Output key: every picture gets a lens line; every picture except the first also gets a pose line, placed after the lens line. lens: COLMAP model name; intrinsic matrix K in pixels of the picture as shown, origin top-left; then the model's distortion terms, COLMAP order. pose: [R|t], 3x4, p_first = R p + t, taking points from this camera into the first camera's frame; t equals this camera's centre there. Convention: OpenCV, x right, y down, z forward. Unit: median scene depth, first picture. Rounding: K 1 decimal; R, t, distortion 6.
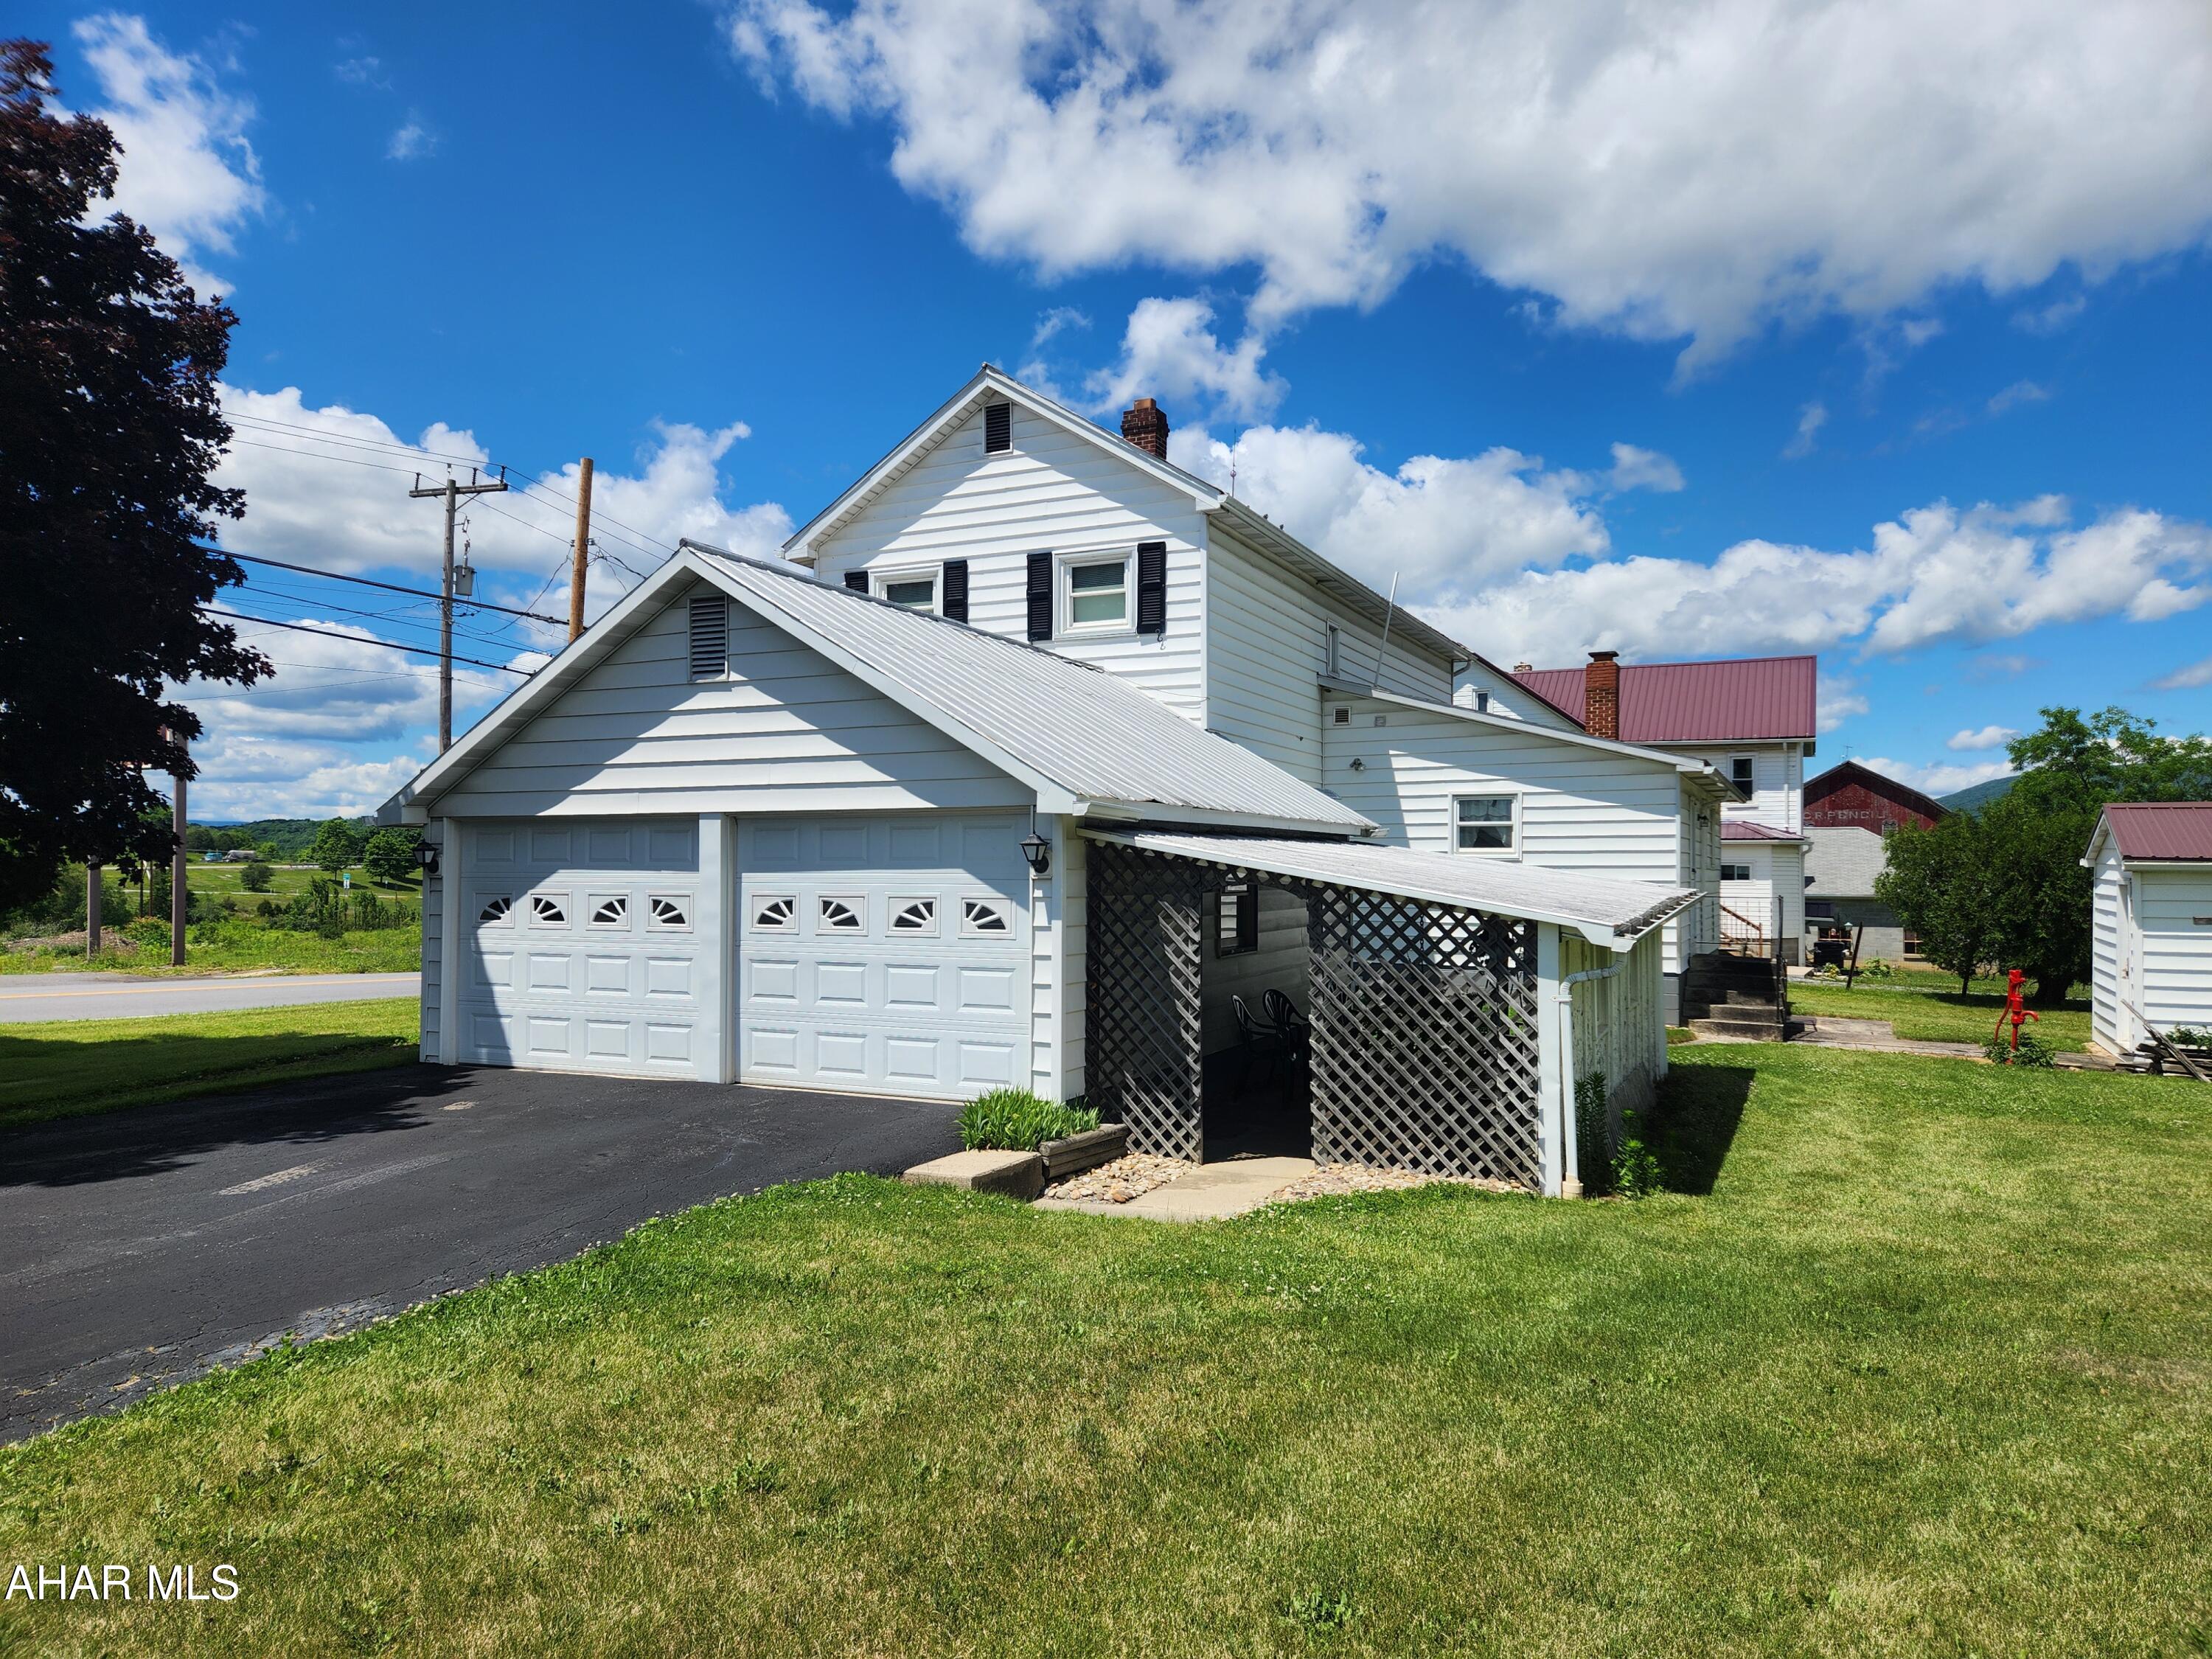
lens RADIAL K [[1456.4, 0, 1113.6], [0, 1456.4, 830.2], [0, 0, 1]] dist [0.079353, -0.062674]
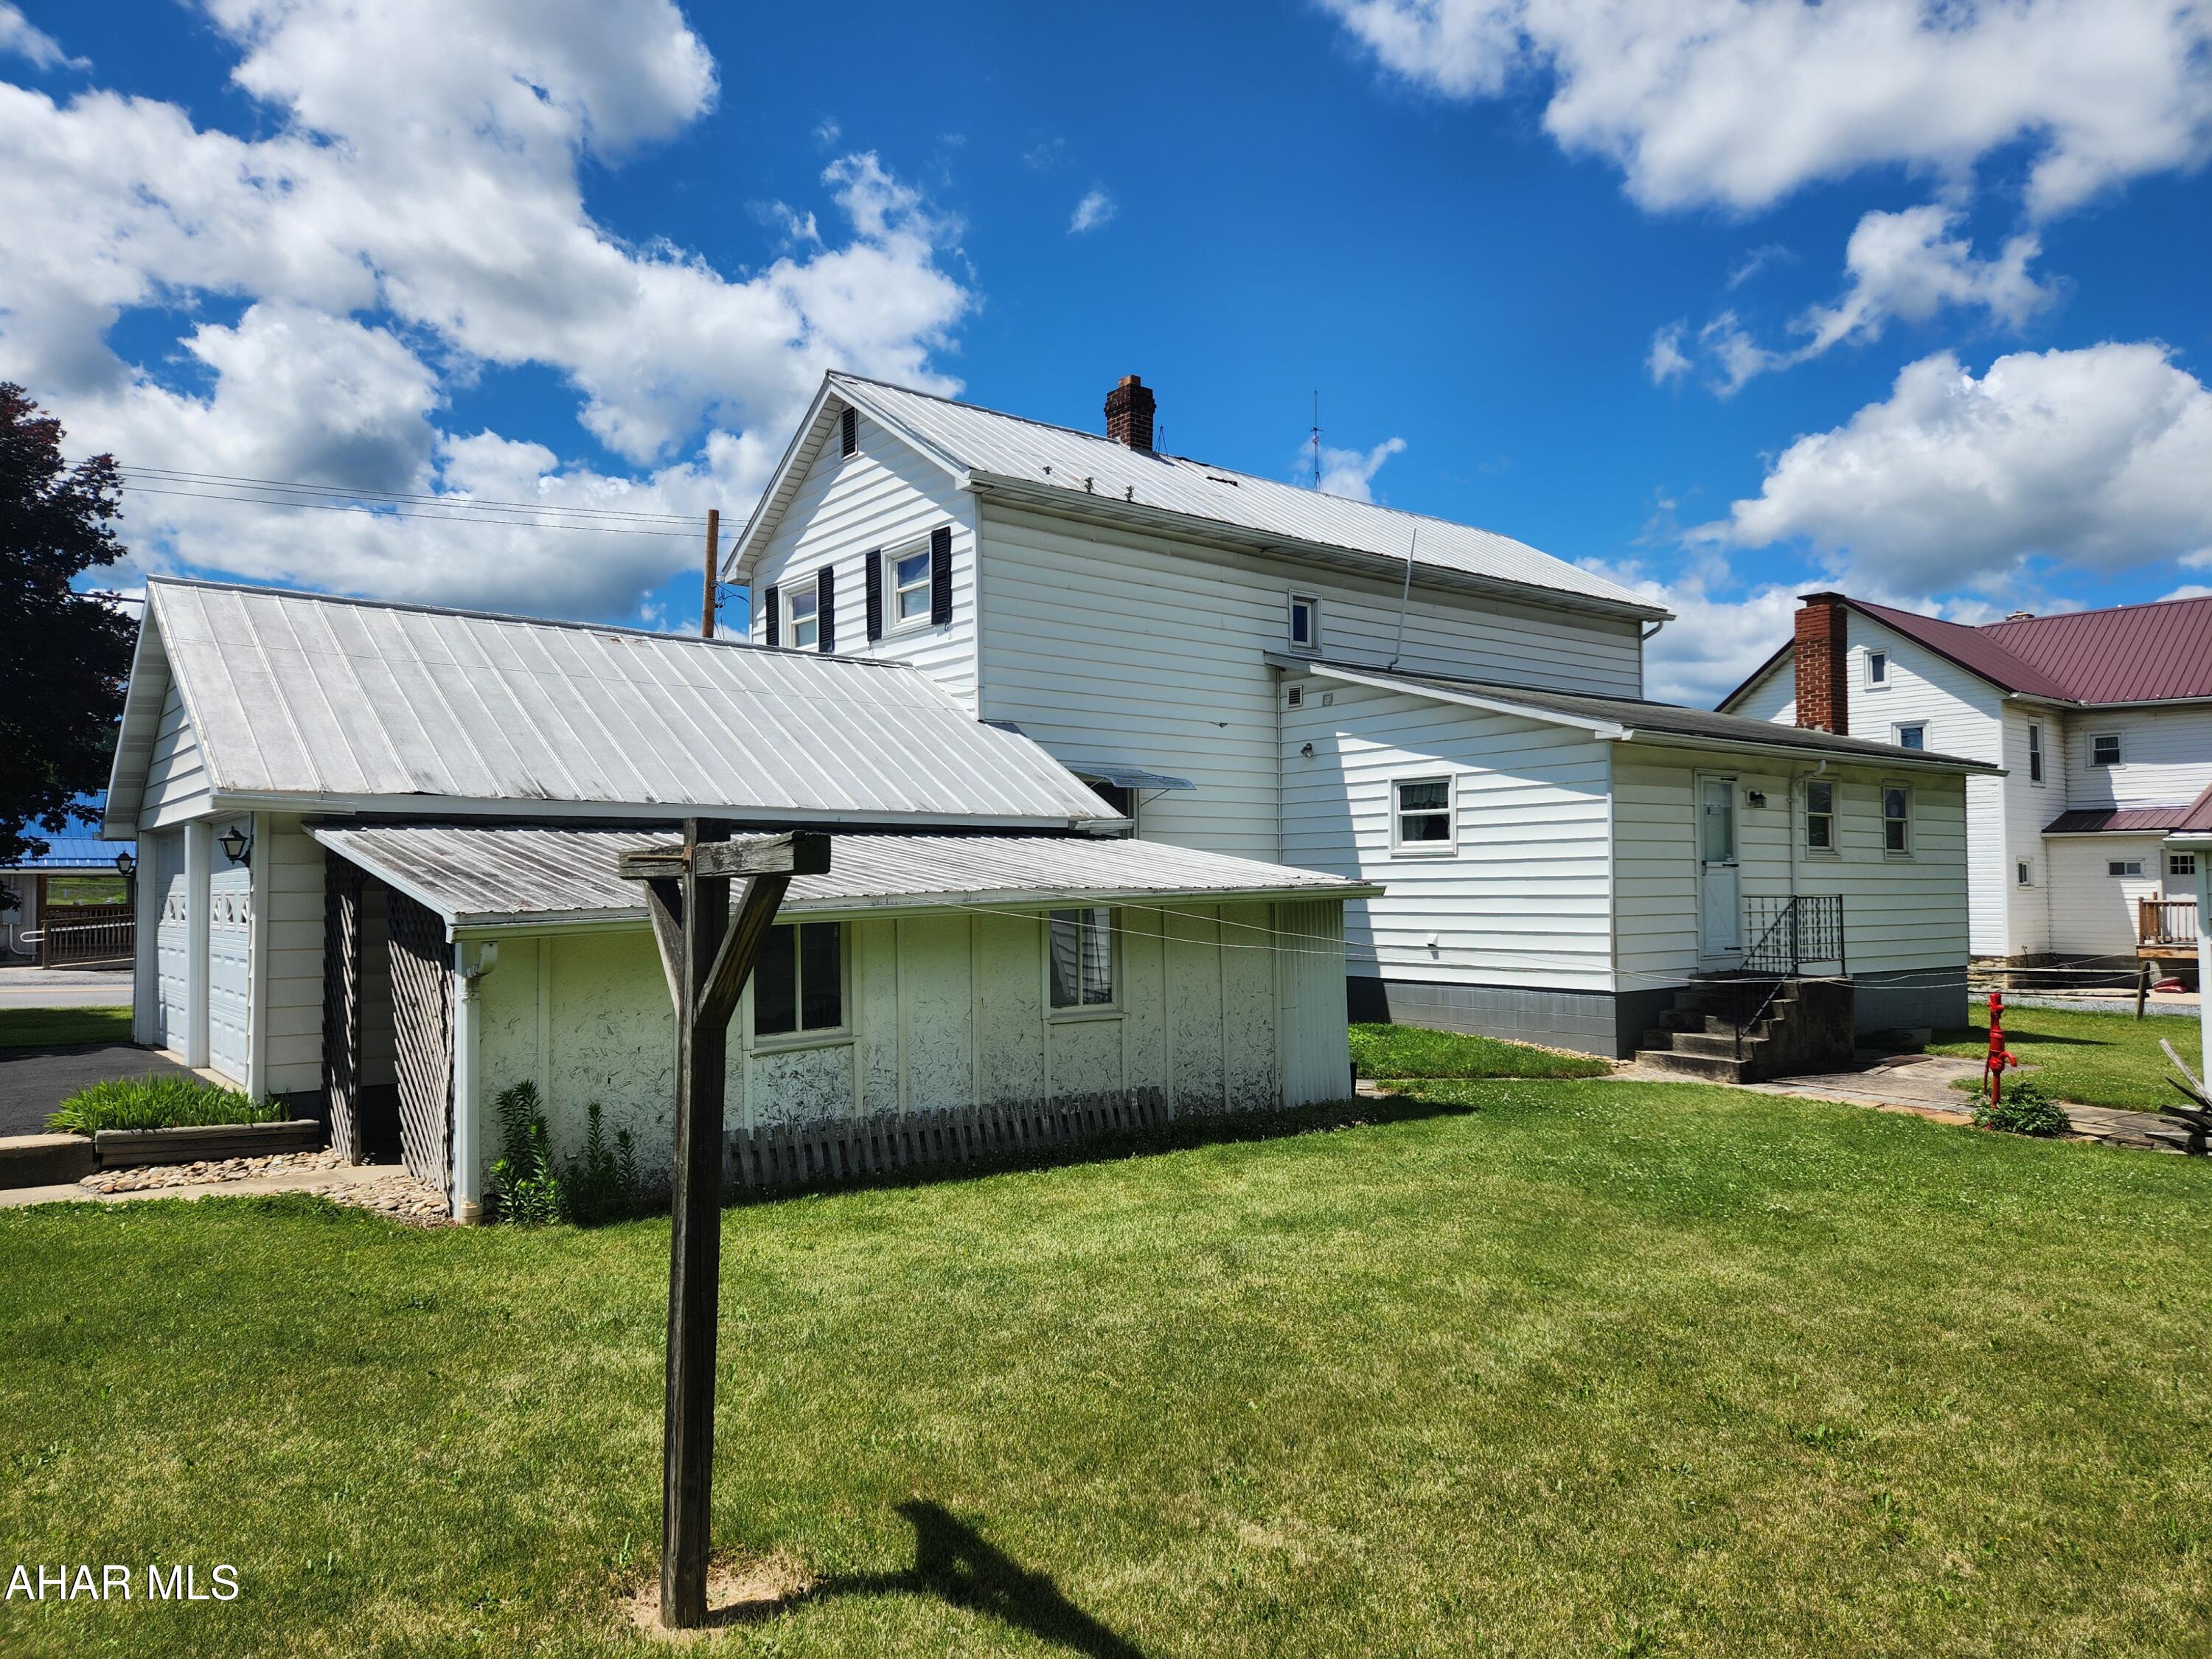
lens RADIAL K [[1567.2, 0, 1104.5], [0, 1567.2, 846.0], [0, 0, 1]] dist [0.055311, -0.012913]
pose [[0.899446, -0.025351, -0.436295, 0.470958], [0.020230, 0.999661, -0.016381, 0.025374], [0.436562, 0.005908, 0.899655, 0.098037]]
